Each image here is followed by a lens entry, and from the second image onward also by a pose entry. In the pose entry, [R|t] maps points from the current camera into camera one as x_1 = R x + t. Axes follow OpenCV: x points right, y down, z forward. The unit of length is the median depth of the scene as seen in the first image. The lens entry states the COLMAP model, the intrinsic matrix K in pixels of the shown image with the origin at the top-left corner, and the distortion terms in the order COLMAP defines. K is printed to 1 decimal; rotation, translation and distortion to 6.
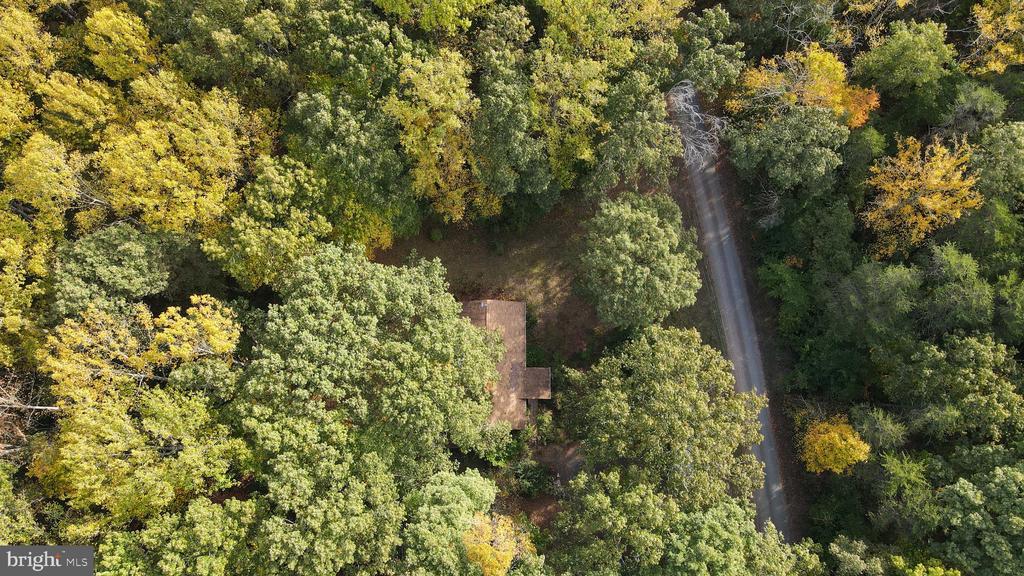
lens RADIAL K [[747.0, 0, 501.0], [0, 747.0, 292.2], [0, 0, 1]] dist [0.021603, -0.000310]
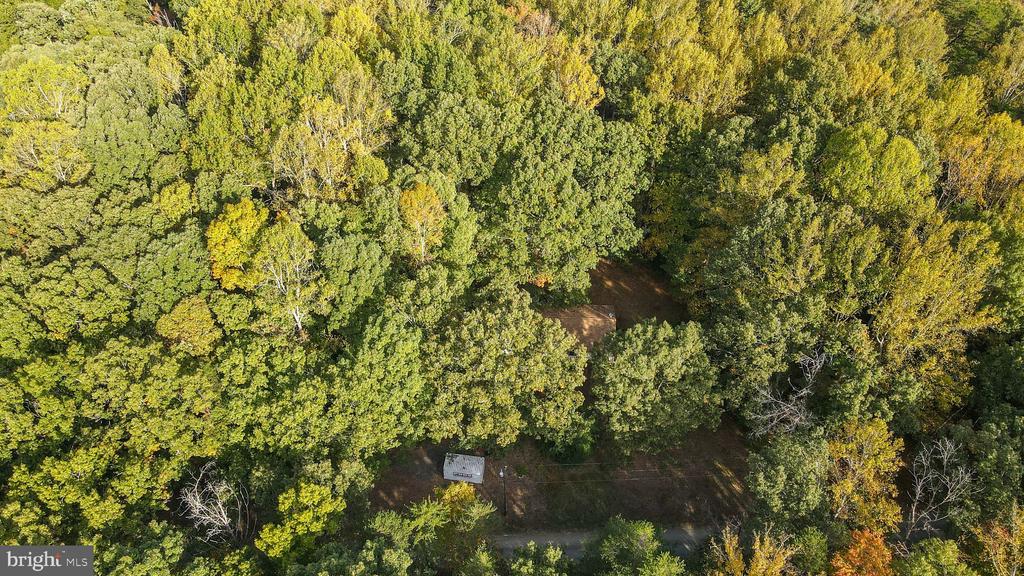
lens RADIAL K [[747.0, 0, 514.4], [0, 747.0, 289.0], [0, 0, 1]] dist [0.021603, -0.000310]
pose [[-0.068992, 0.708499, -0.702331, 0.967817], [-0.982489, 0.073883, 0.171045, -0.046237], [0.173076, 0.701833, 0.690996, 0.176446]]
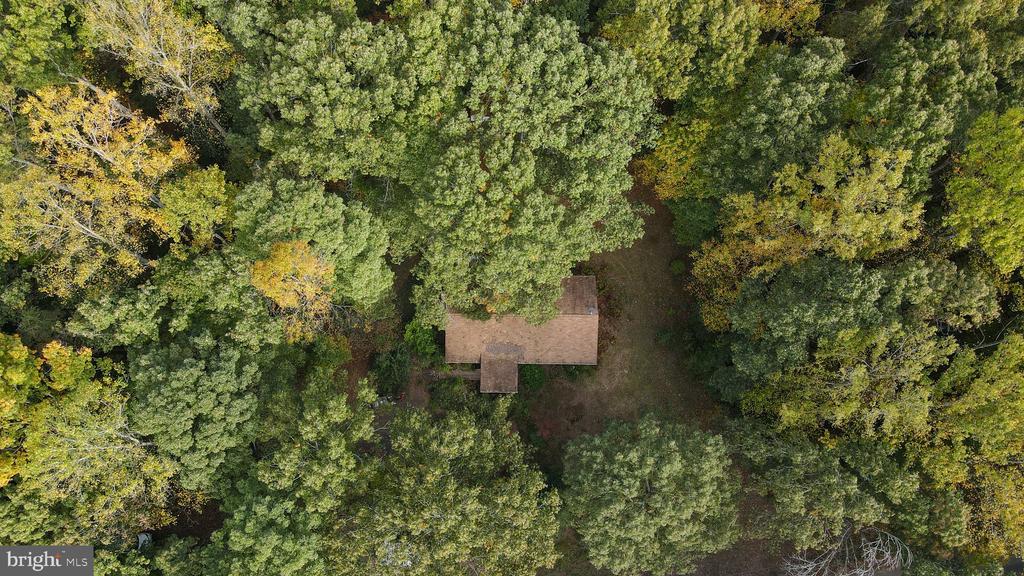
lens RADIAL K [[747.0, 0, 505.4], [0, 747.0, 289.0], [0, 0, 1]] dist [0.021603, -0.000310]
pose [[-0.010843, 0.975798, -0.218404, 0.170527], [-0.985163, 0.026988, 0.169488, -0.038050], [0.171280, 0.217001, 0.961027, 0.218604]]
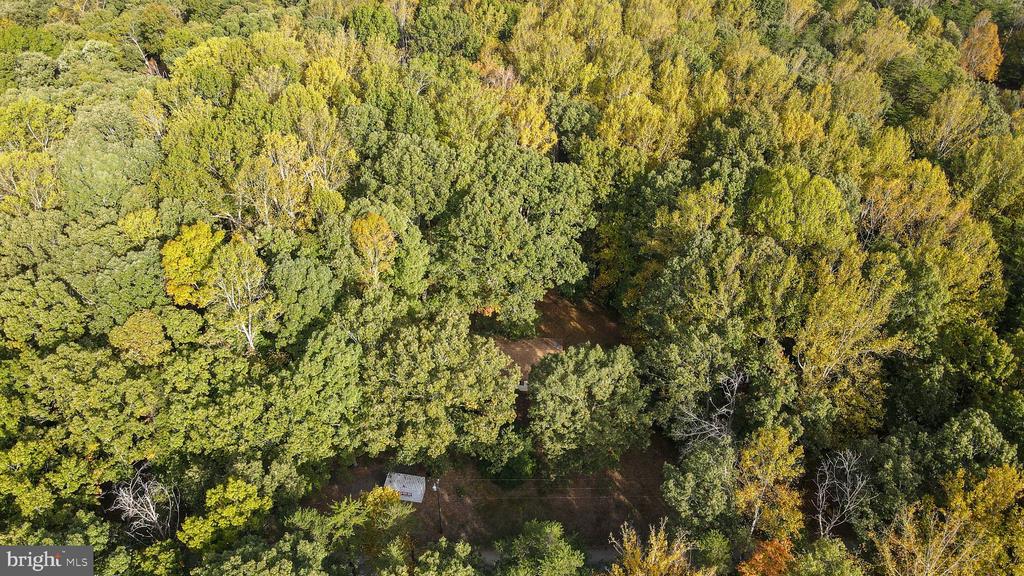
lens RADIAL K [[747.0, 0, 513.3], [0, 747.0, 288.0], [0, 0, 1]] dist [0.021603, -0.000310]
pose [[-0.085947, 0.637470, -0.765666, 1.057198], [-0.982595, 0.072795, 0.170904, -0.155839], [0.164683, 0.767028, 0.620119, 0.208586]]
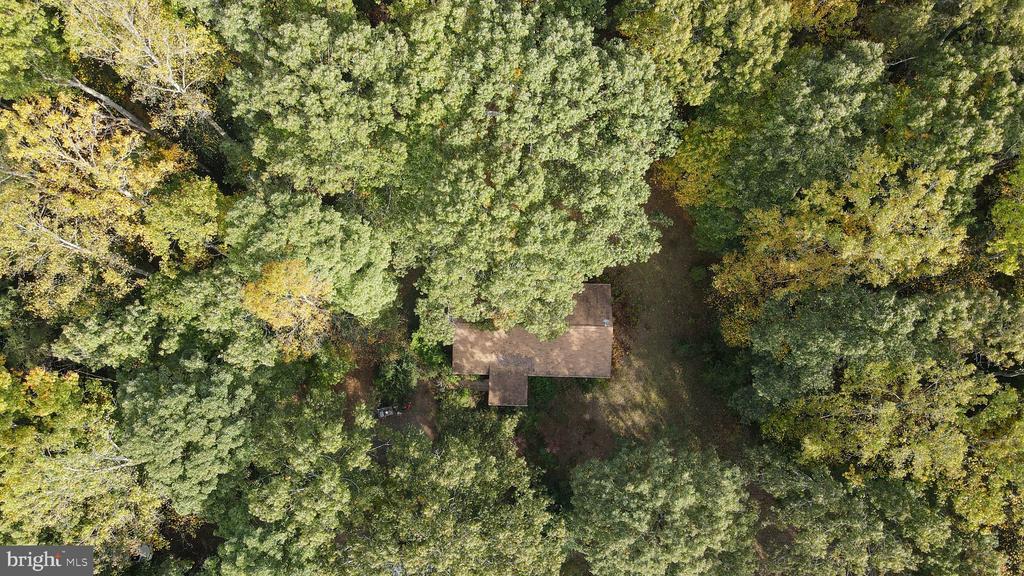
lens RADIAL K [[747.0, 0, 507.2], [0, 747.0, 288.6], [0, 0, 1]] dist [0.021603, -0.000310]
pose [[-0.026992, 0.983752, -0.177493, 0.106978], [-0.979426, 0.009497, 0.201580, -0.051447], [0.199990, 0.179283, 0.963256, 0.255324]]
